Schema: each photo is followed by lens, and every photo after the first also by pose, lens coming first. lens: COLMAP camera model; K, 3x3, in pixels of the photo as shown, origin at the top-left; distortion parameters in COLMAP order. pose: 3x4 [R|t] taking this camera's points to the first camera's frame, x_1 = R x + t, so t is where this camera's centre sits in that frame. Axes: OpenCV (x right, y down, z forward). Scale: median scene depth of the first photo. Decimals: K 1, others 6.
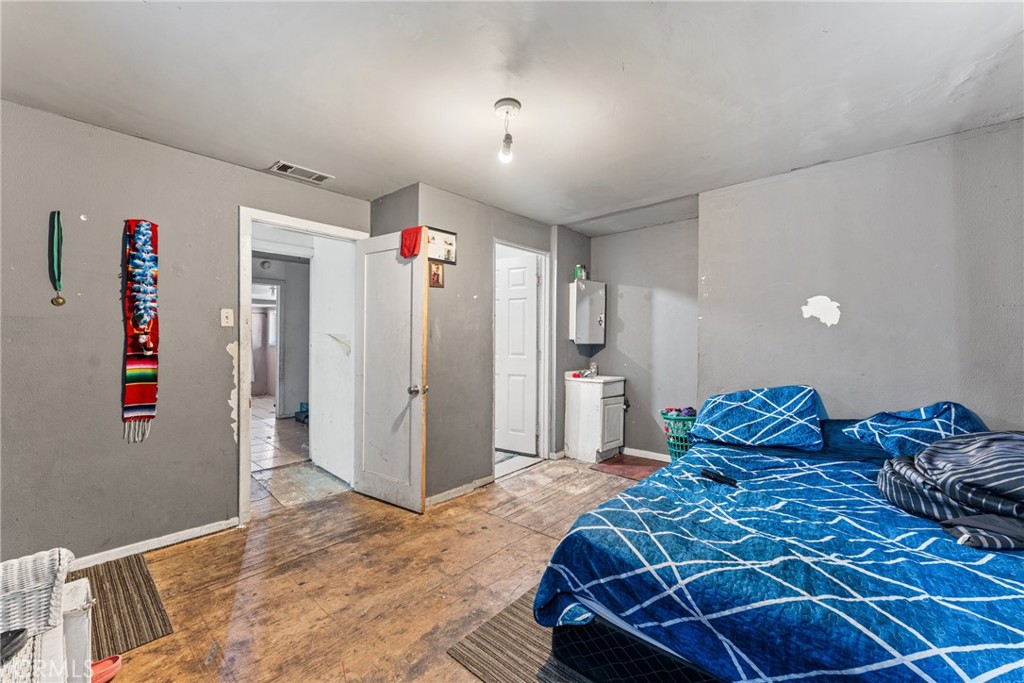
lens RADIAL K [[413.9, 0, 514.2], [0, 413.9, 341.4], [0, 0, 1]] dist [-0.002812, -0.000096]
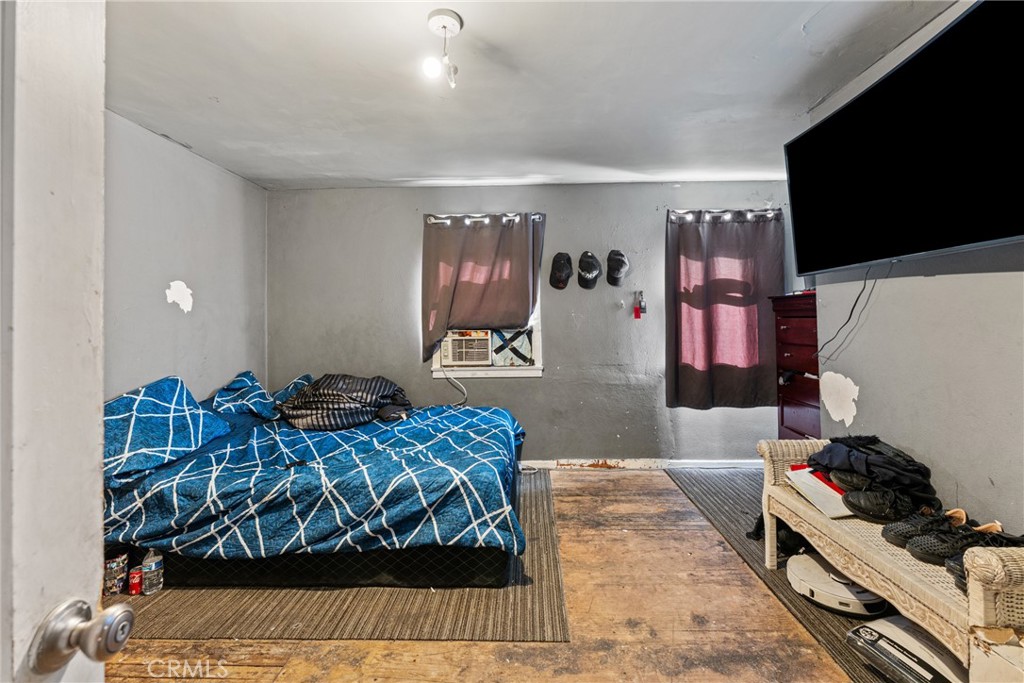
lens RADIAL K [[413.9, 0, 515.7], [0, 413.9, 316.7], [0, 0, 1]] dist [-0.002812, -0.000096]
pose [[-0.647540, 0.019180, 0.761790, -0.591080], [0.015684, 0.999807, -0.011840, -0.003917], [-0.761870, 0.004281, -0.647716, 1.217266]]
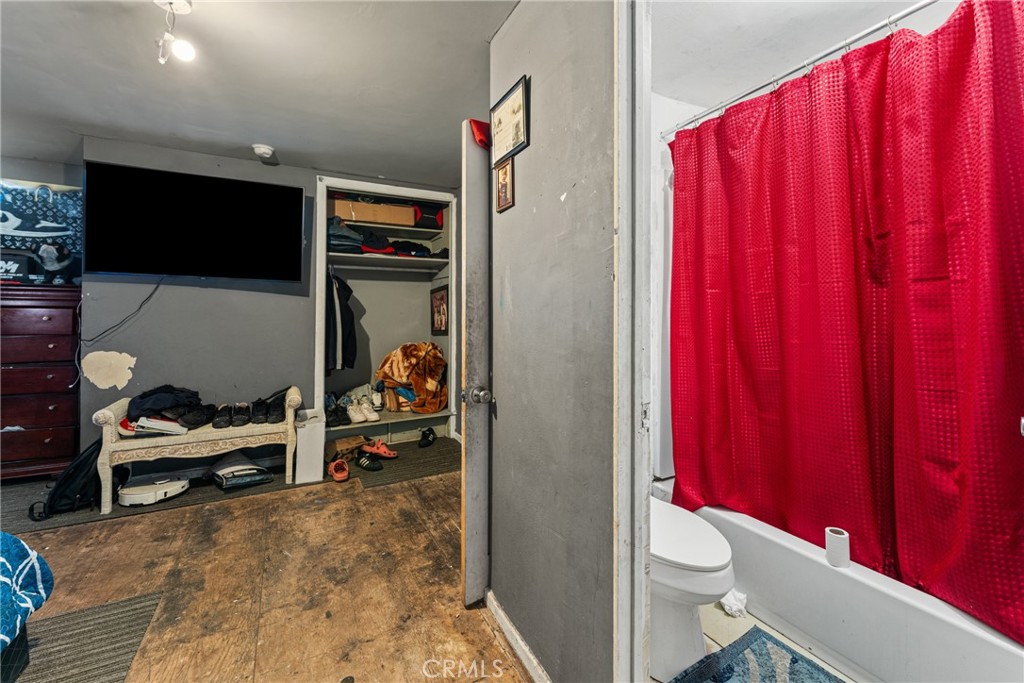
lens RADIAL K [[413.9, 0, 508.1], [0, 413.9, 309.0], [0, 0, 1]] dist [-0.002812, -0.000096]
pose [[-0.348224, -0.010077, -0.937357, 0.394350], [-0.010743, 0.999919, -0.006759, -0.004587], [0.937350, 0.007717, -0.348305, 1.584101]]
